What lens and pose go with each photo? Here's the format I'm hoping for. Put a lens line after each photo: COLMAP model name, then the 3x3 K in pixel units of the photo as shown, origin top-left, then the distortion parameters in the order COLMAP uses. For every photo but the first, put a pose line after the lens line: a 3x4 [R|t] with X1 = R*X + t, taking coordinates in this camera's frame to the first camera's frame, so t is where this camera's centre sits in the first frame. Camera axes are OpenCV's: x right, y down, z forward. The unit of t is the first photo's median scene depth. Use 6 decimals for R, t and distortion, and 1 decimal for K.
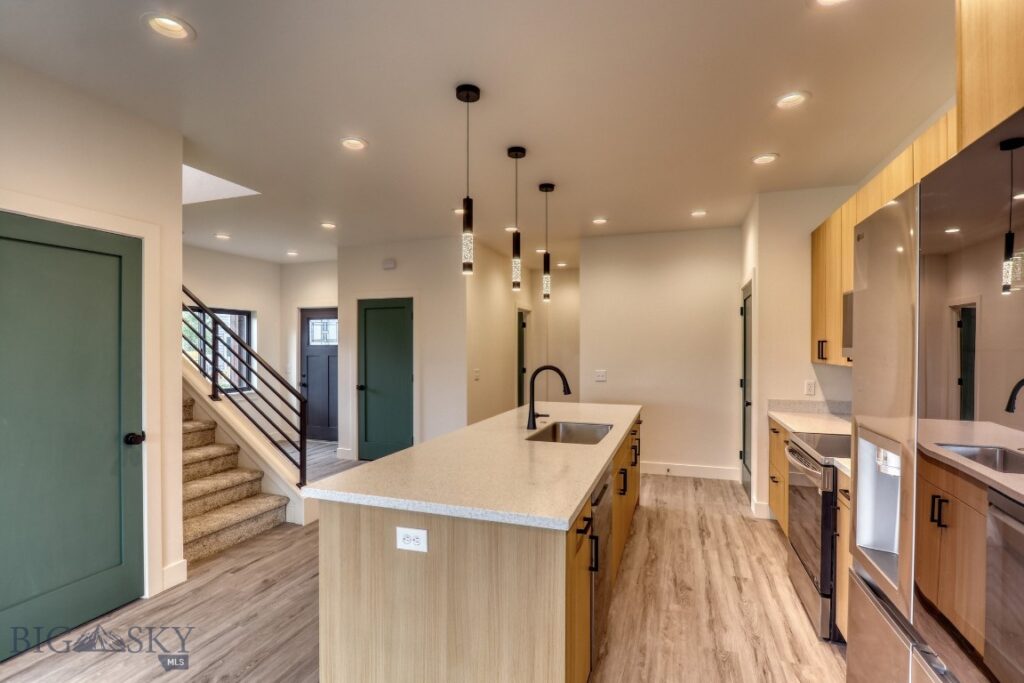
lens RADIAL K [[469.6, 0, 513.3], [0, 469.6, 344.1], [0, 0, 1]] dist [-0.013738, 0.000244]
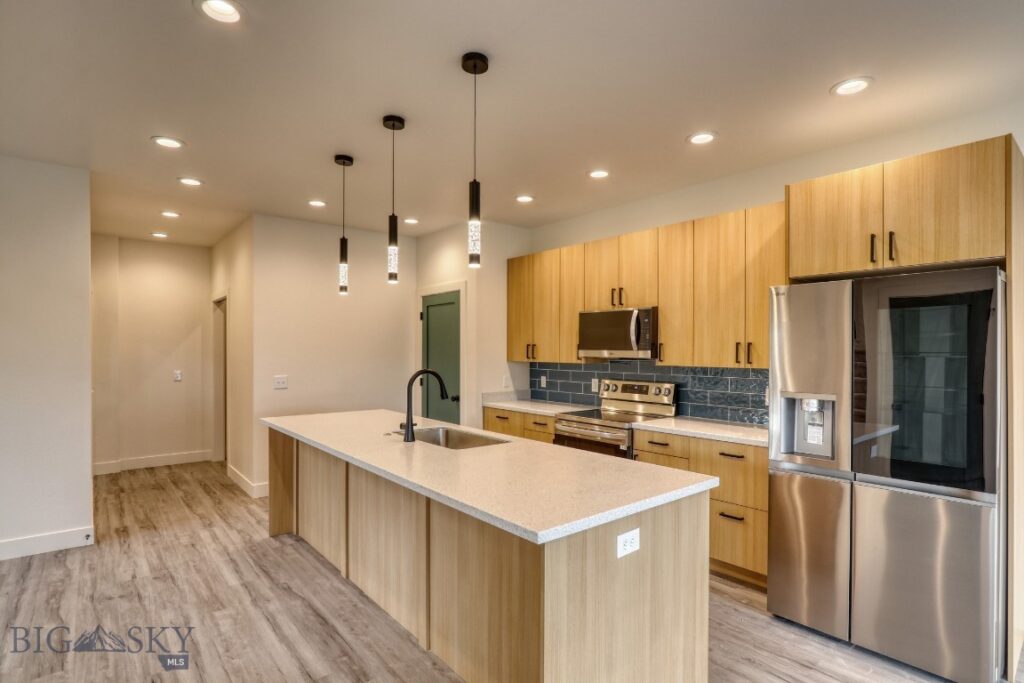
lens RADIAL K [[507.9, 0, 511.4], [0, 507.9, 345.2], [0, 0, 1]] dist [-0.002604, -0.000069]
pose [[0.529556, 0.004655, 0.848262, -0.526459], [-0.007793, 0.999969, -0.000622, -0.003018], [-0.848239, -0.006282, 0.529576, 0.261326]]
